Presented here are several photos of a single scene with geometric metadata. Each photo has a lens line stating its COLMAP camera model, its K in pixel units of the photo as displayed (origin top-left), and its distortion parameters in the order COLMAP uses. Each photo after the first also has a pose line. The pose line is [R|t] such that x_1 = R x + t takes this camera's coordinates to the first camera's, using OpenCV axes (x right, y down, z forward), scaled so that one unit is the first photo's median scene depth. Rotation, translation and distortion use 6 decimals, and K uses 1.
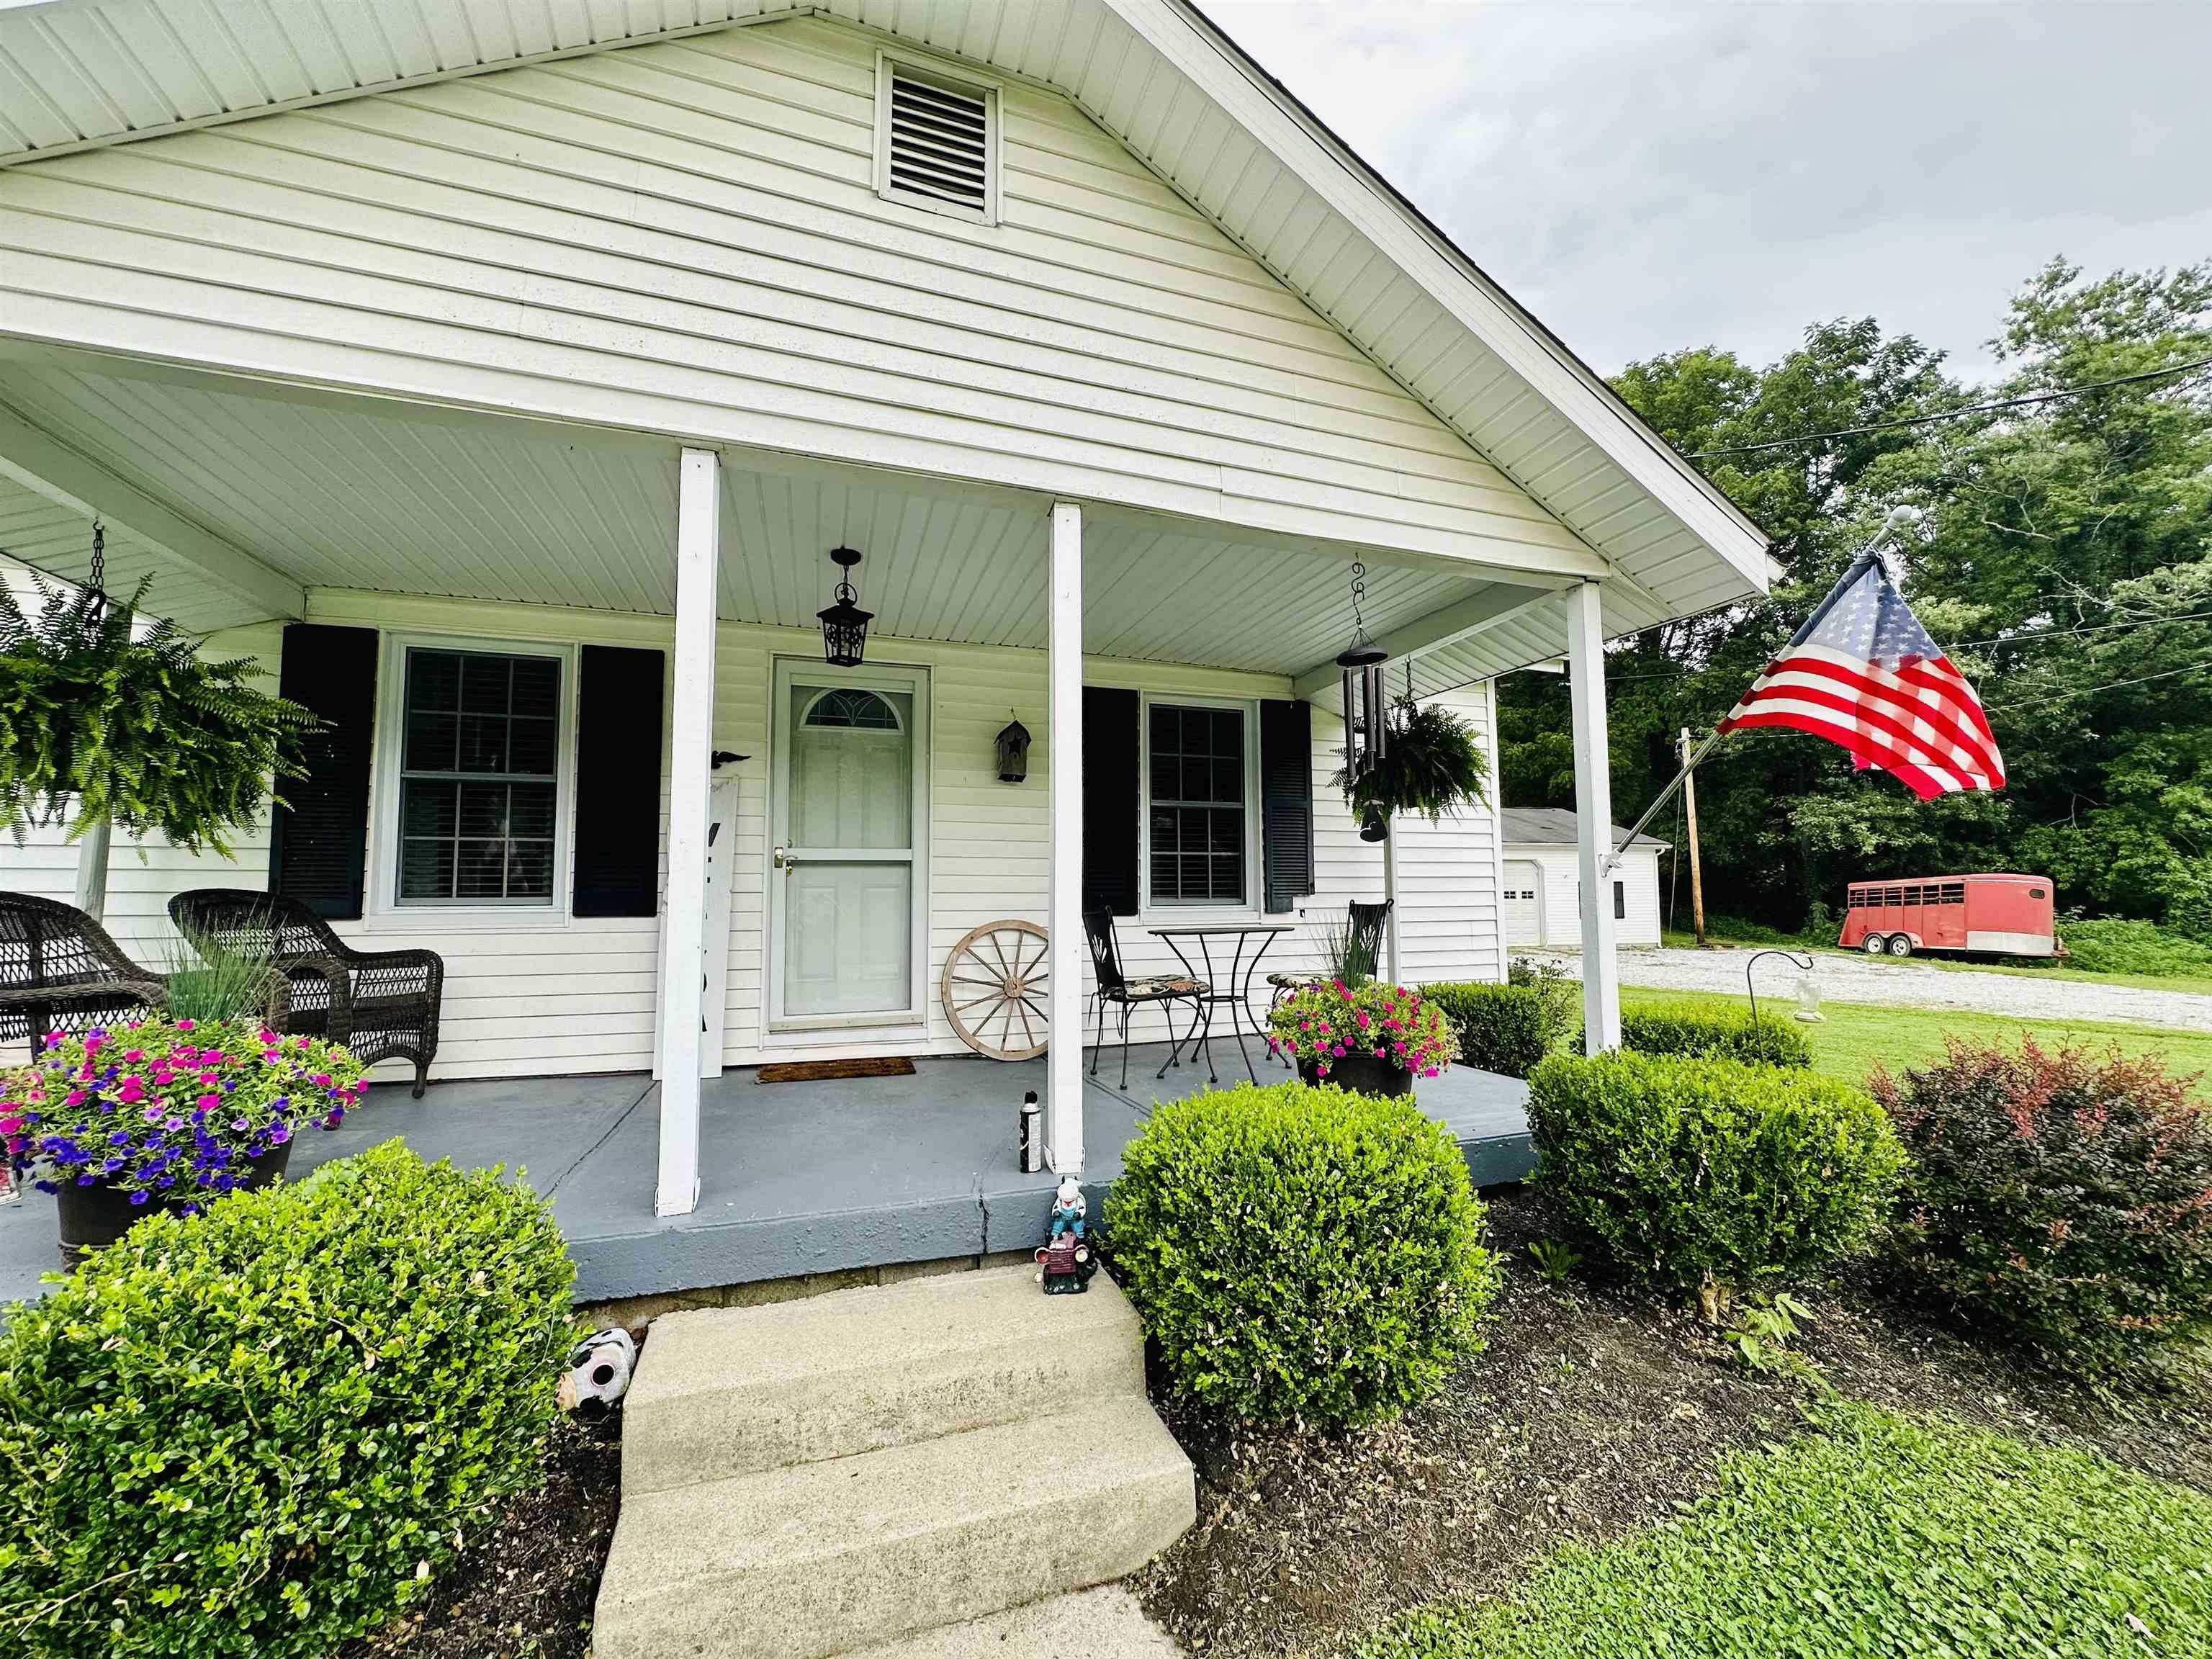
lens RADIAL K [[872.4, 0, 1115.6], [0, 872.4, 827.5], [0, 0, 1]] dist [-0.004471, 0.000071]
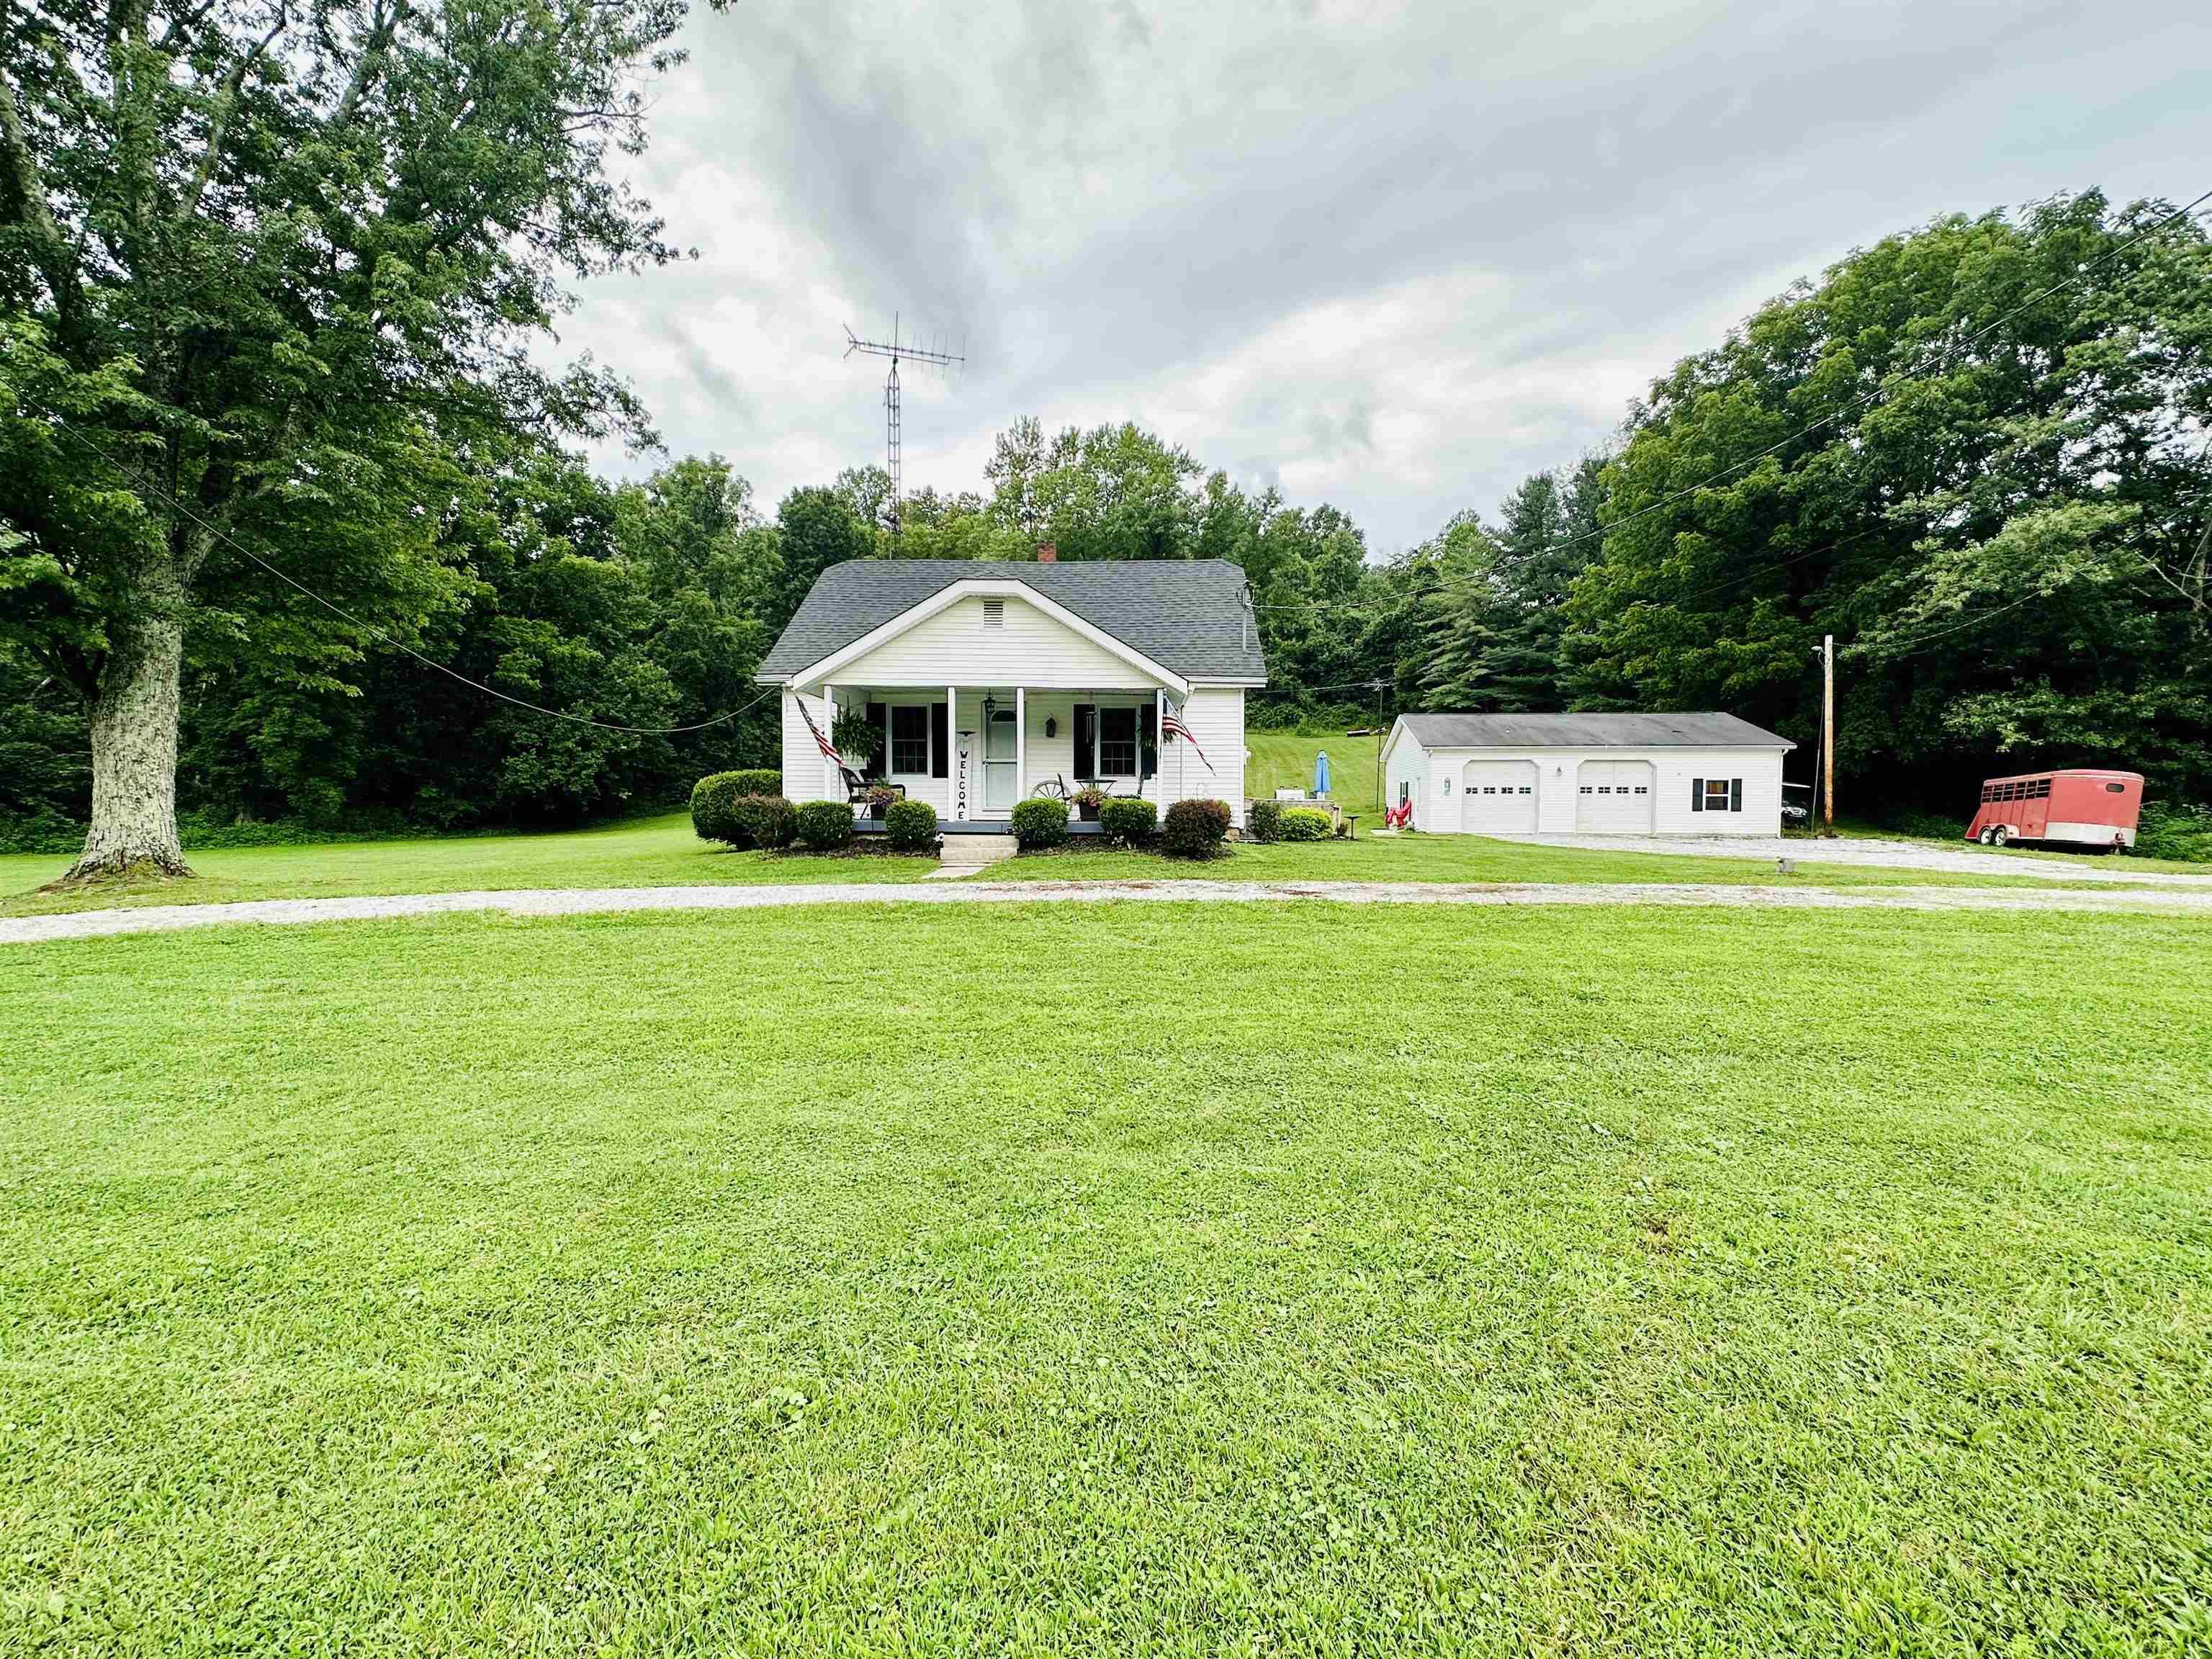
lens RADIAL K [[872.4, 0, 1115.6], [0, 872.4, 827.5], [0, 0, 1]] dist [-0.004471, 0.000071]
pose [[0.919318, 0.019651, -0.393025, 0.330016], [0.022060, 0.994608, 0.101329, -0.010282], [0.392897, -0.101824, 0.913928, -0.446222]]
